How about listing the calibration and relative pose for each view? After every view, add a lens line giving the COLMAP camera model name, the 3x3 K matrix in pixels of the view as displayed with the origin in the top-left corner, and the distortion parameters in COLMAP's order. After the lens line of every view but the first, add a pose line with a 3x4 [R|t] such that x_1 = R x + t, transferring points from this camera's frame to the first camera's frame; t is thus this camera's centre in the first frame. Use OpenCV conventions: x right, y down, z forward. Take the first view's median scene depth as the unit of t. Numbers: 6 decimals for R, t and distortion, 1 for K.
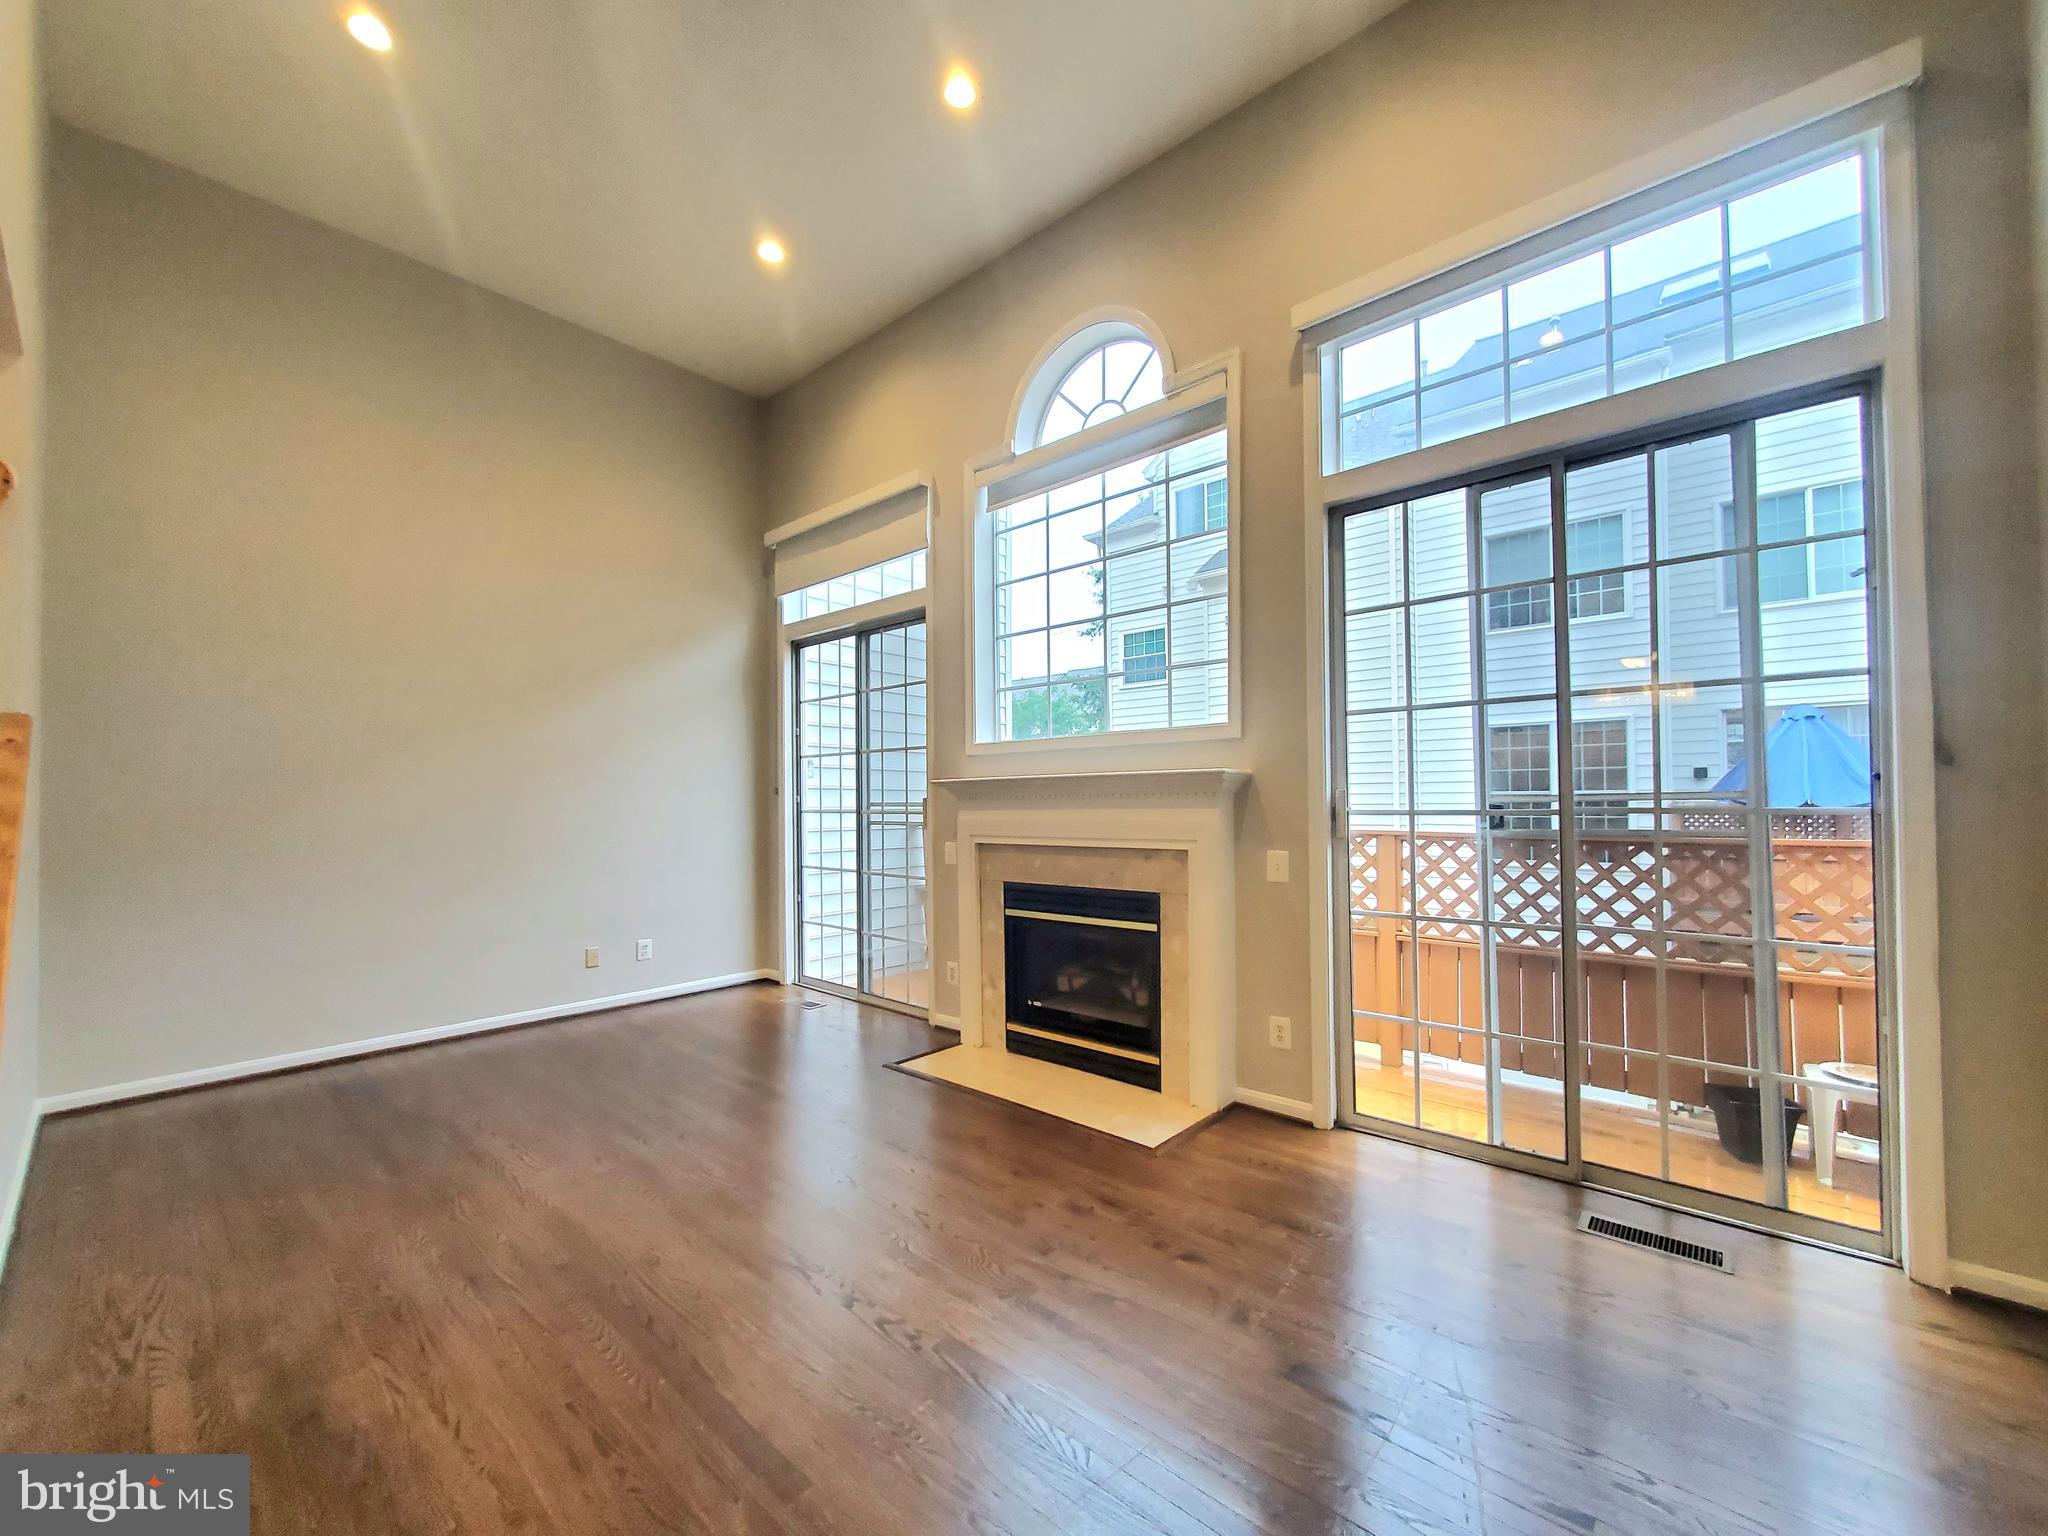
lens RADIAL K [[807.7, 0, 1024.8], [0, 807.7, 777.3], [0, 0, 1]] dist [-0.003884, 0.000477]
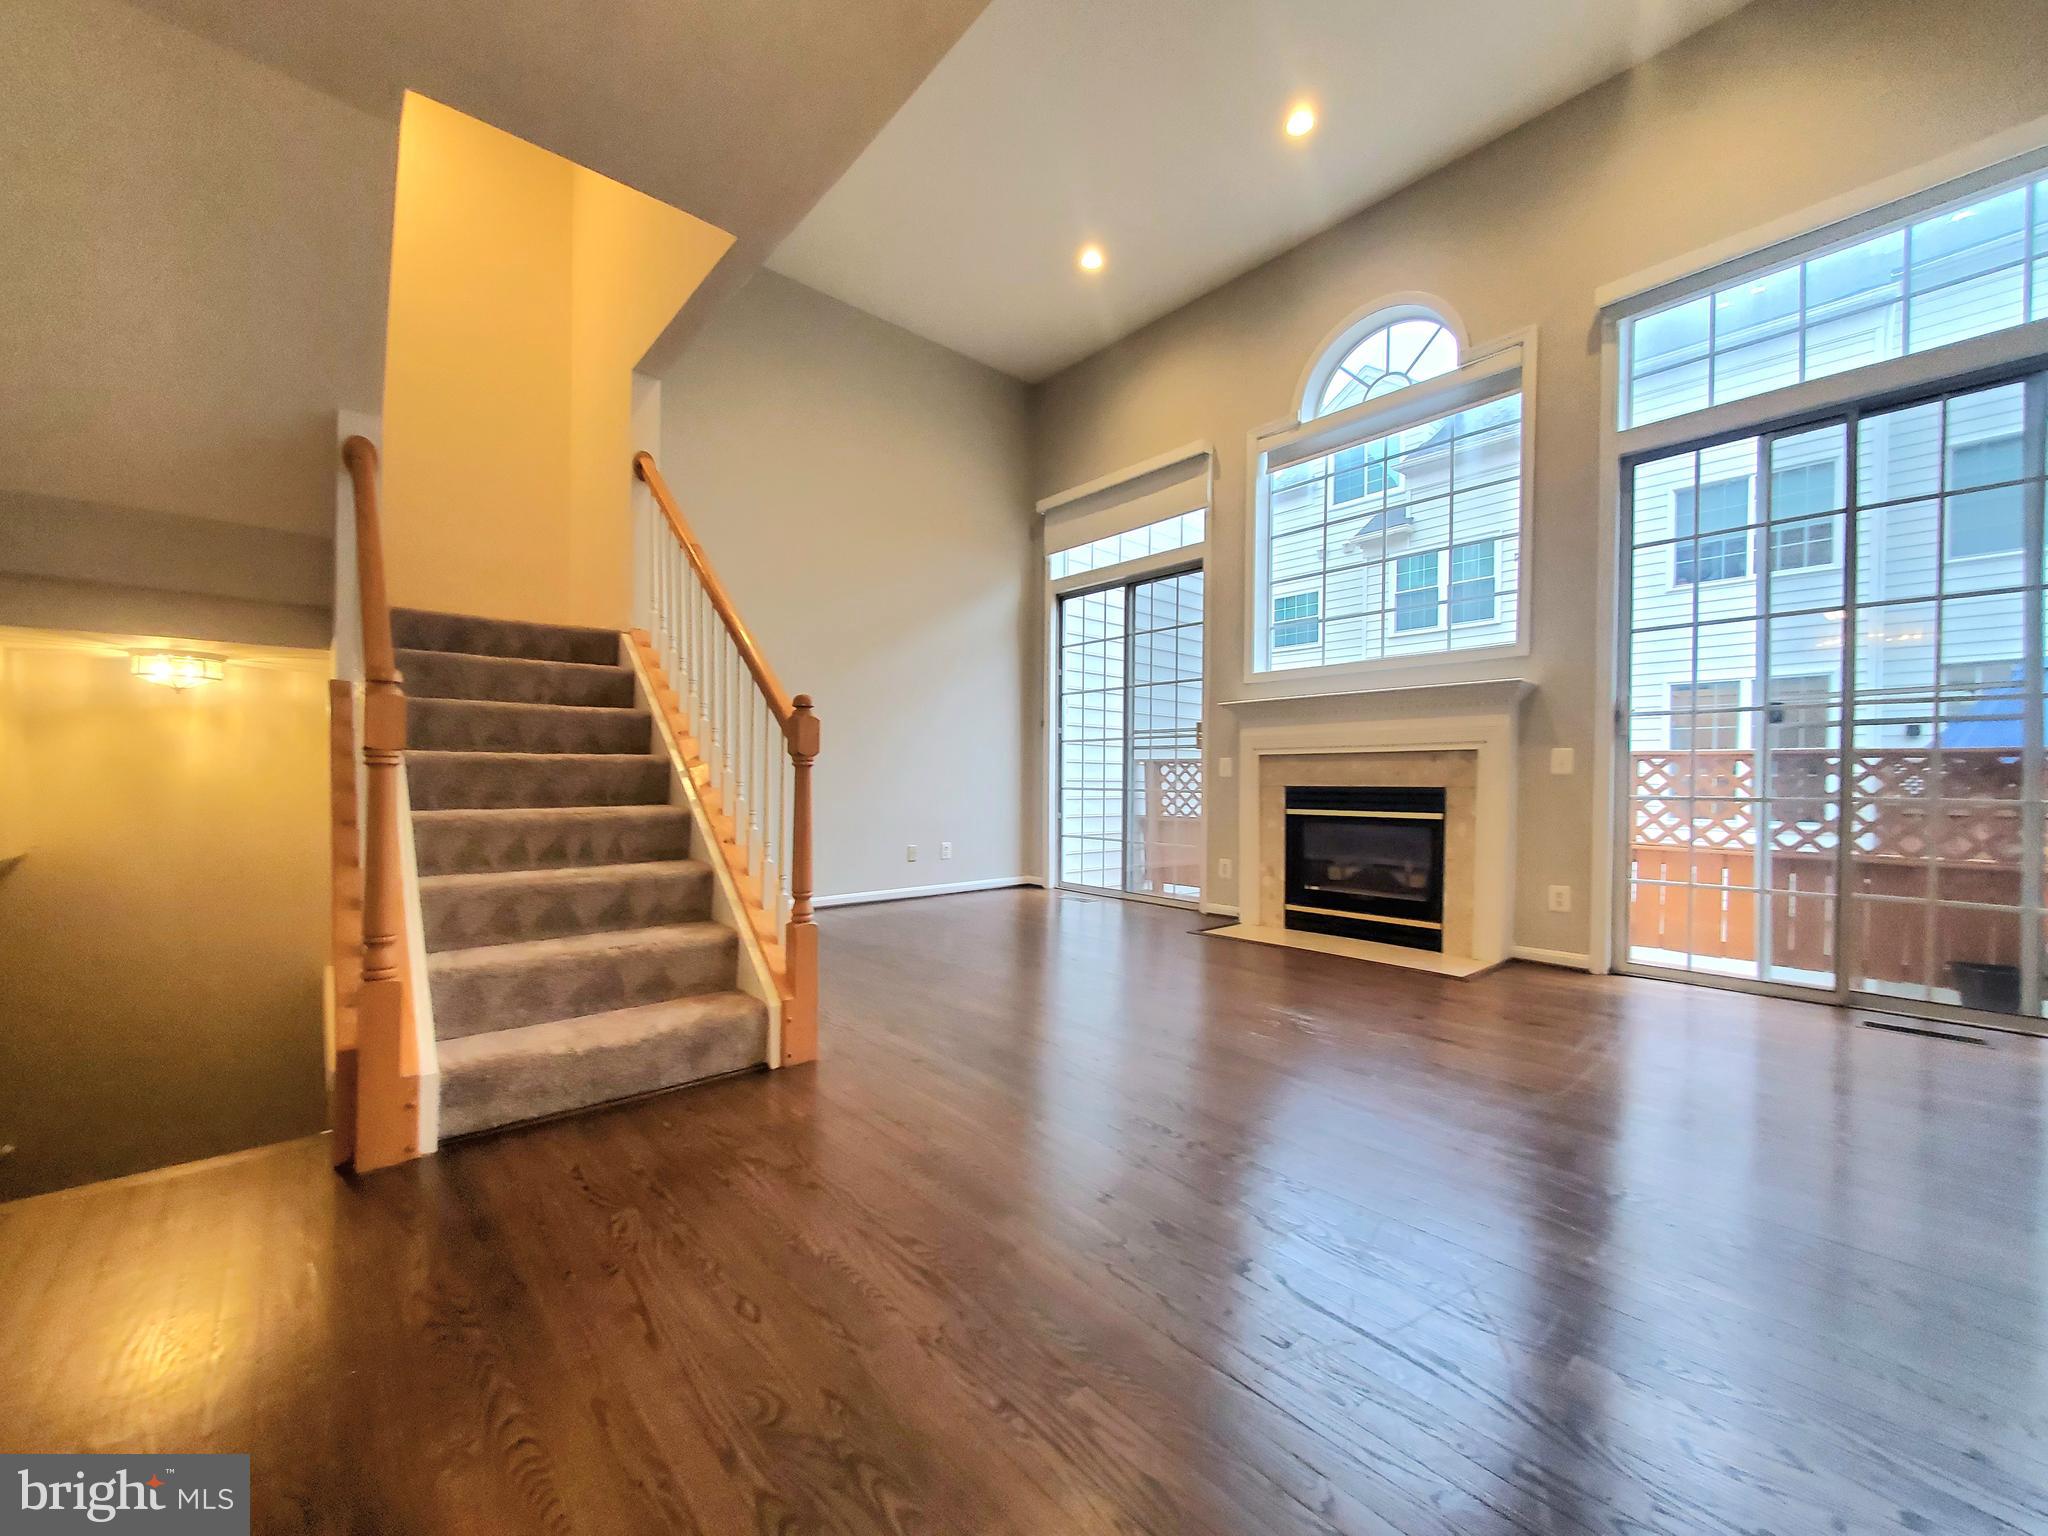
lens RADIAL K [[807.7, 0, 1020.9], [0, 807.7, 781.5], [0, 0, 1]] dist [-0.003884, 0.000477]
pose [[0.992273, 0.013040, -0.123388, -0.276333], [-0.008779, 0.999348, 0.035011, 0.086230], [0.123765, -0.033658, 0.991741, -0.239728]]
